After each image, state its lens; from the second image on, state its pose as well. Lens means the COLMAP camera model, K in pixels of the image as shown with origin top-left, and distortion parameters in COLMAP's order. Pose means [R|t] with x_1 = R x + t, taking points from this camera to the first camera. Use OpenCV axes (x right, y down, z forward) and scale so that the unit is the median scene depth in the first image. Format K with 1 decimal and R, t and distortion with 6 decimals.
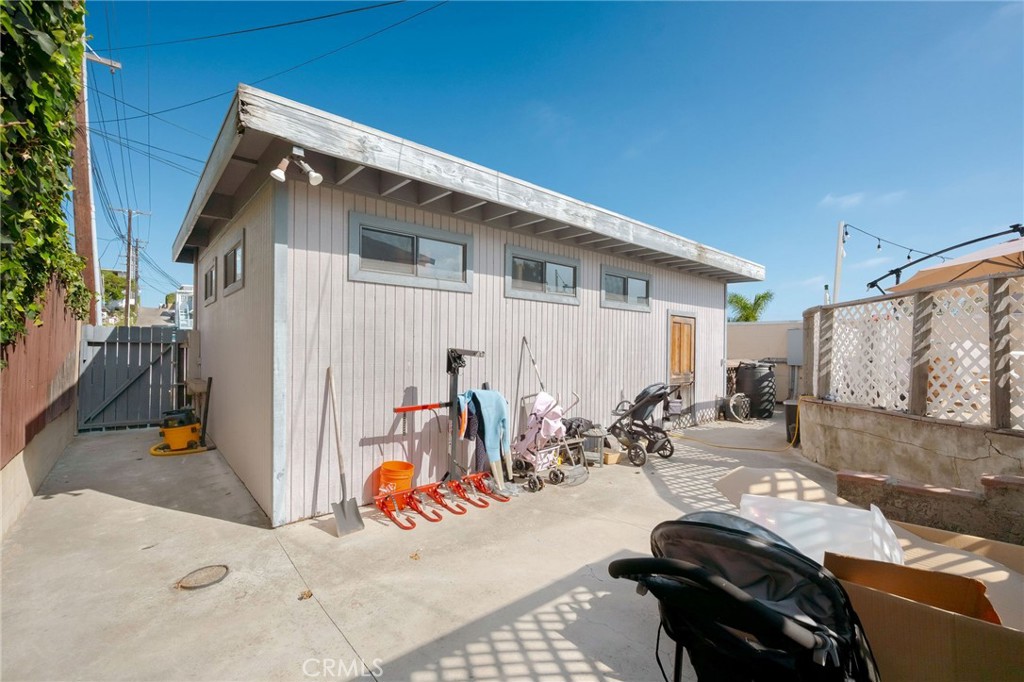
lens RADIAL K [[427.9, 0, 514.8], [0, 427.9, 347.8], [0, 0, 1]] dist [0.000475, -0.000090]
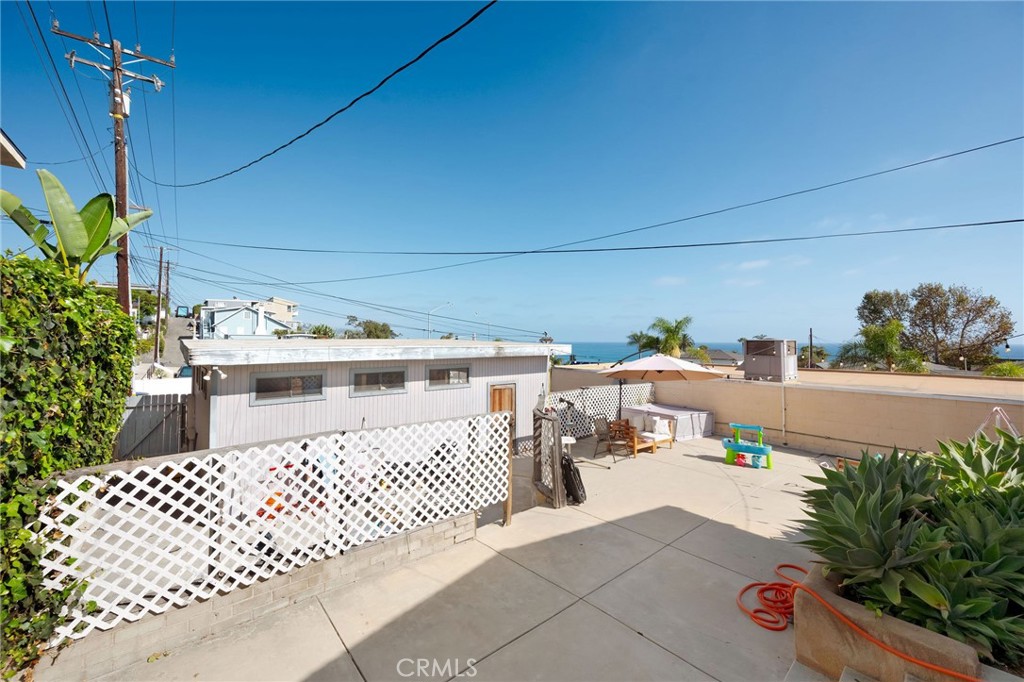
lens RADIAL K [[400.3, 0, 510.1], [0, 400.3, 333.0], [0, 0, 1]] dist [-0.000356, 0.000098]
pose [[0.999845, -0.007134, -0.016092, 0.475361], [0.006672, 0.999569, -0.028601, -0.233222], [0.016289, 0.028489, 0.999461, -0.489714]]
